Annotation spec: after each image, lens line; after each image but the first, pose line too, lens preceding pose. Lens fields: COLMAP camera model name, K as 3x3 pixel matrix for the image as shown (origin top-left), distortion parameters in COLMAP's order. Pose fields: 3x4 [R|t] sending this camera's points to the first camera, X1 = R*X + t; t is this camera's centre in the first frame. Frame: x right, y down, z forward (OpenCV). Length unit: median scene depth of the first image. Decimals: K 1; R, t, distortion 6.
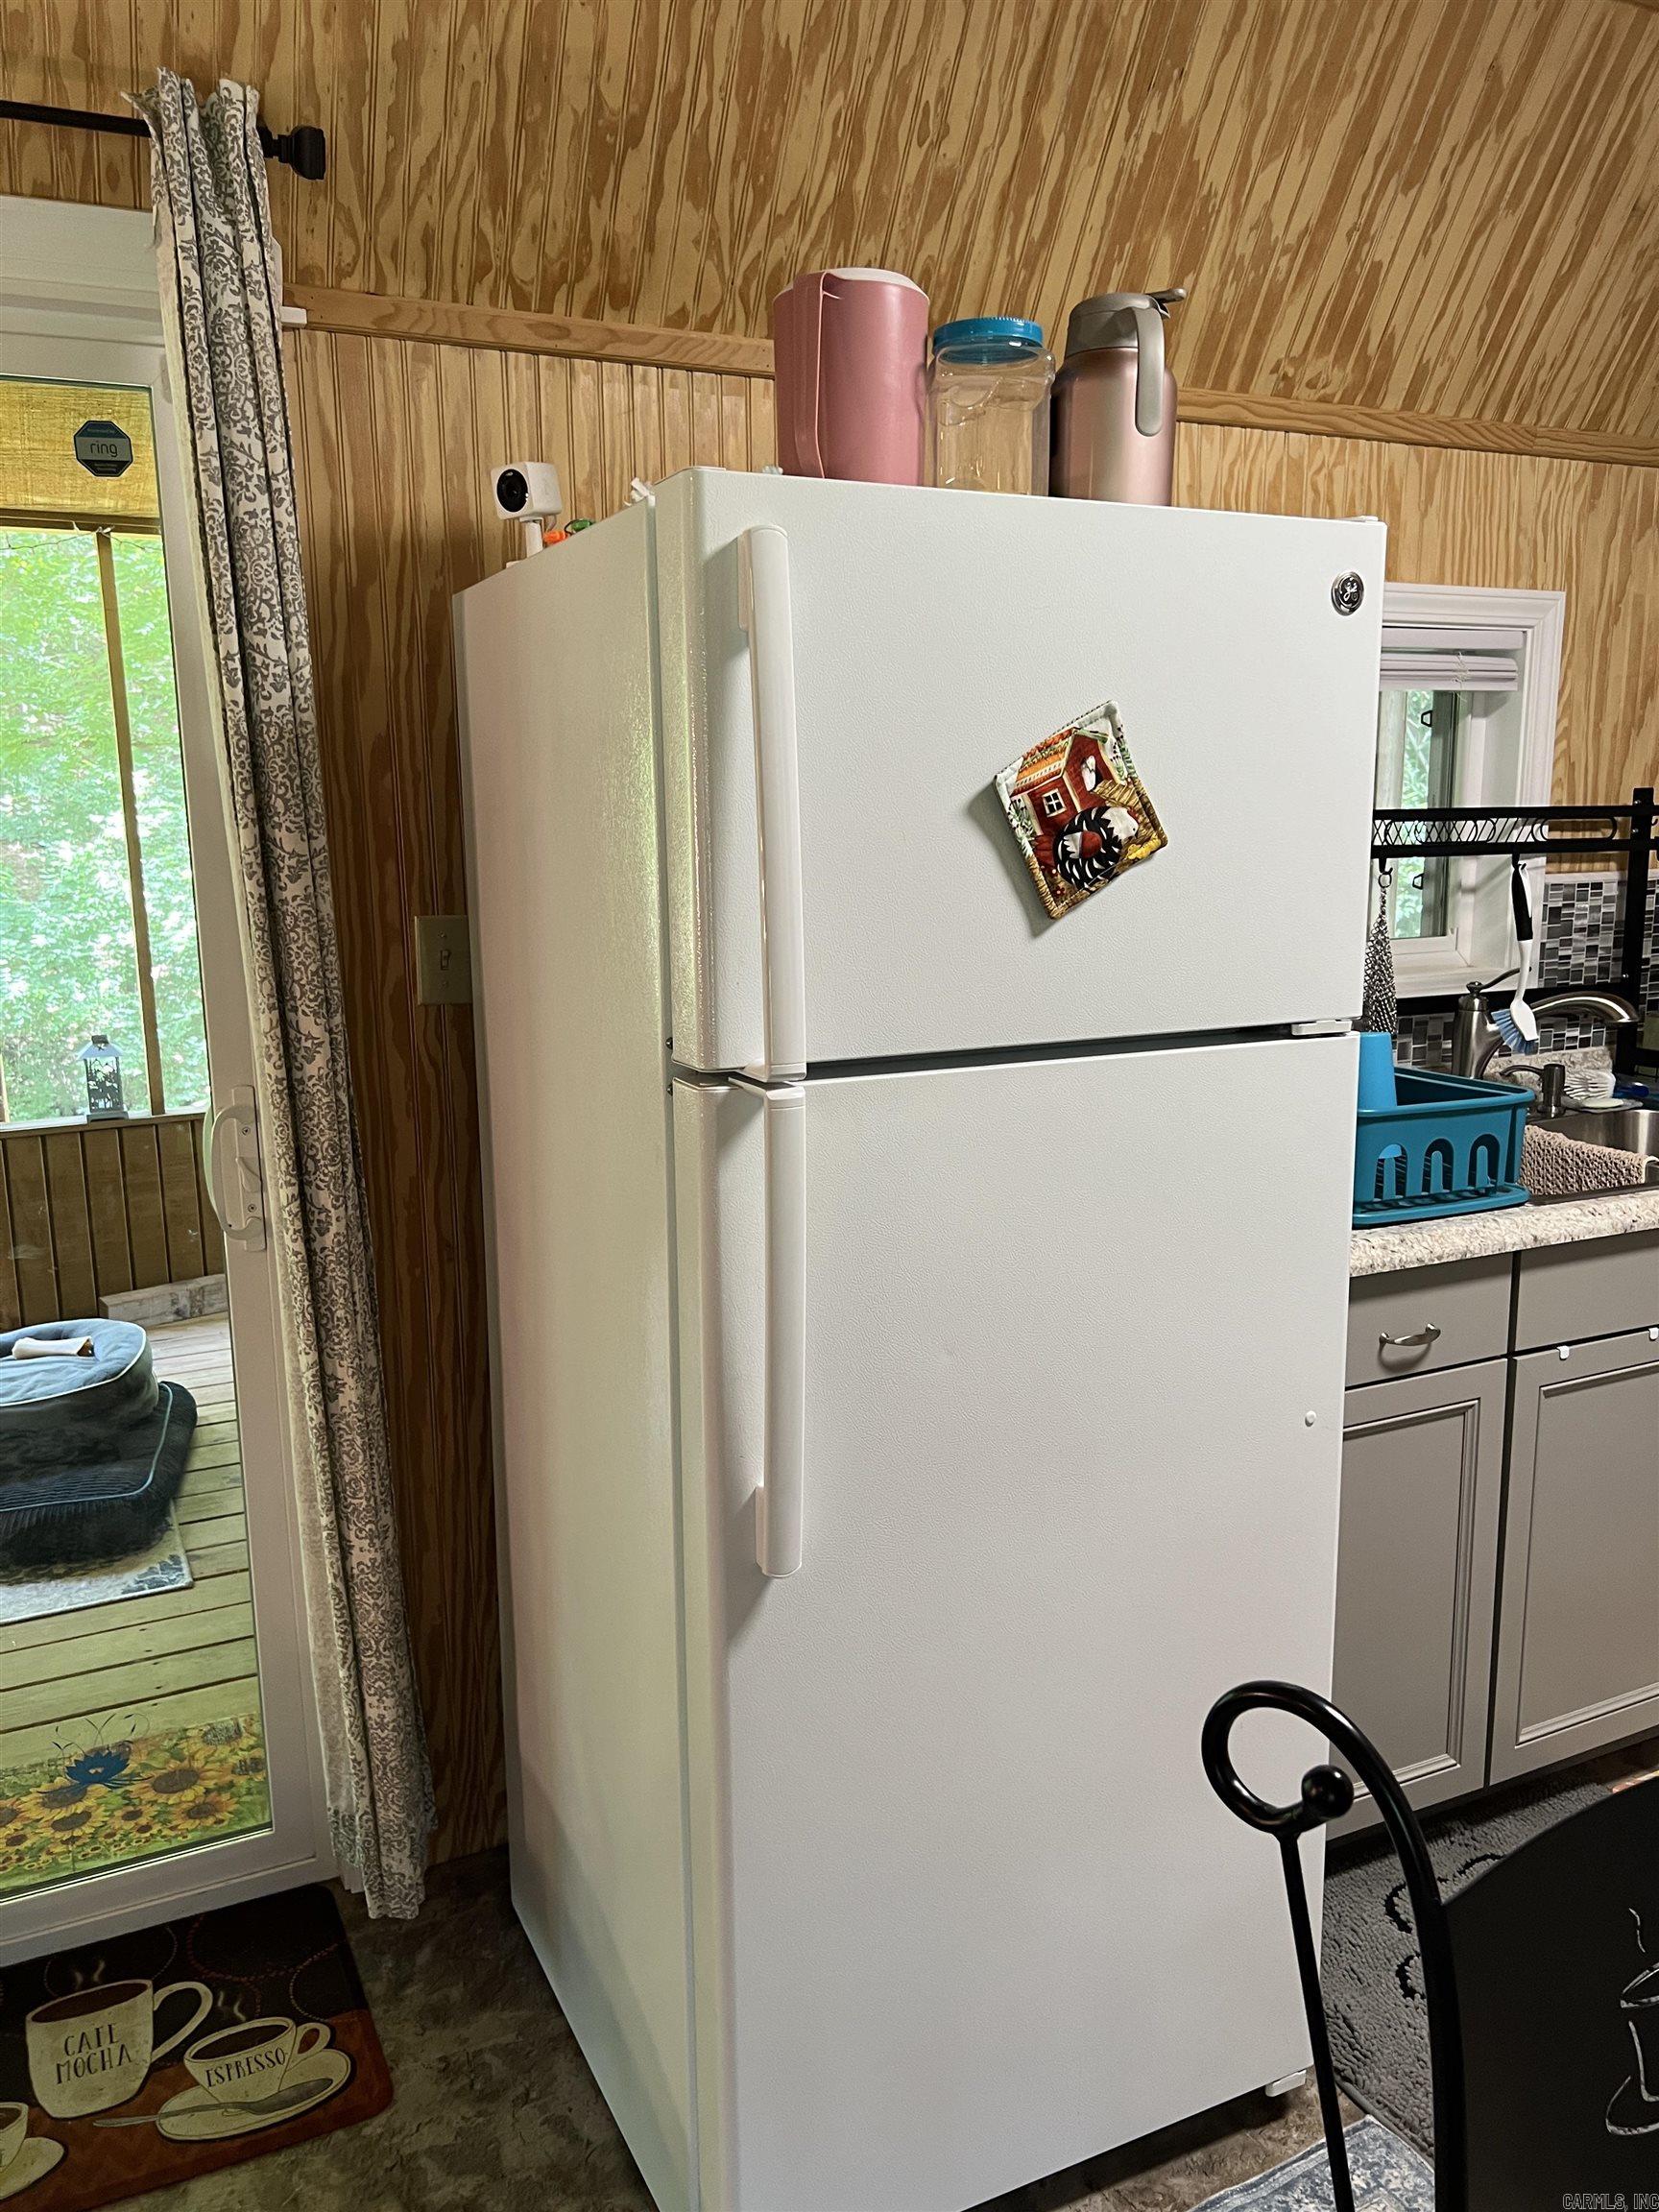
lens RADIAL K [[1653.6, 0, 809.5], [0, 1653.6, 1122.4], [0, 0, 1]] dist [0.053896, -0.064044]
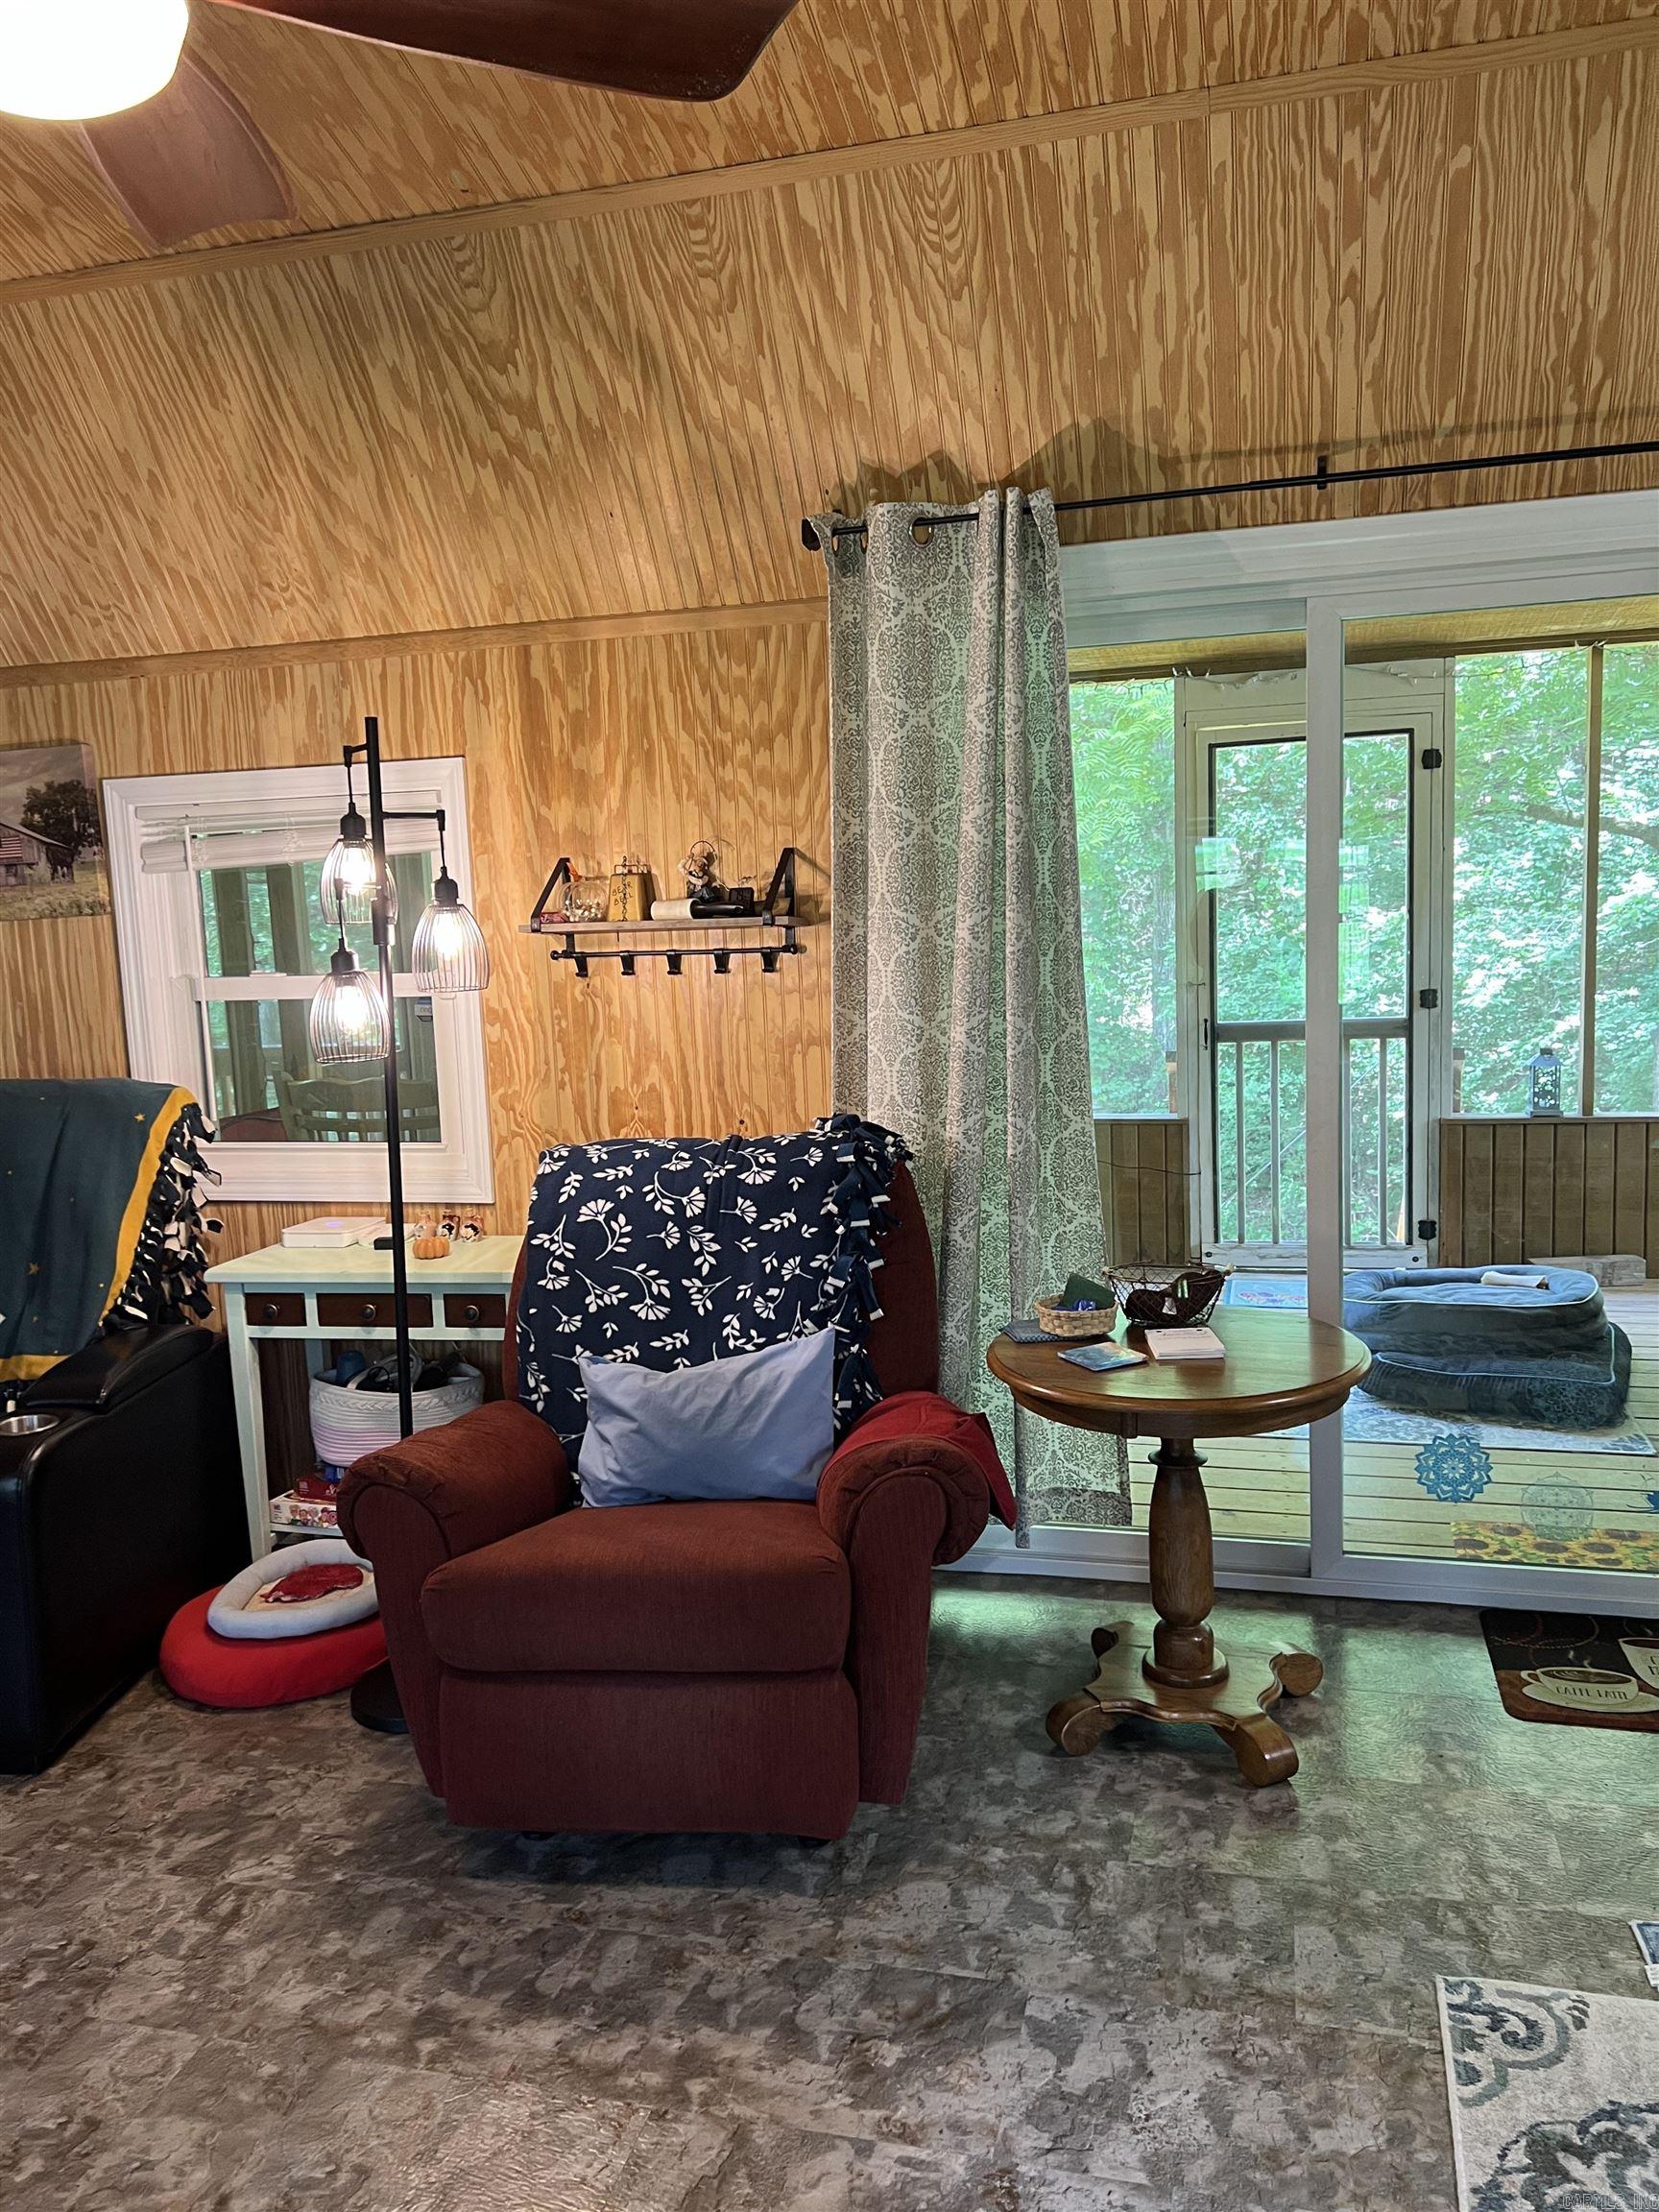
lens RADIAL K [[1653.6, 0, 837.9], [0, 1653.6, 1117.8], [0, 0, 1]] dist [0.053896, -0.064044]
pose [[0.761346, 0.067262, -0.644848, -0.018058], [-0.094093, 0.995537, -0.007251, 0.043197], [0.641482, 0.066196, 0.764277, -0.209675]]
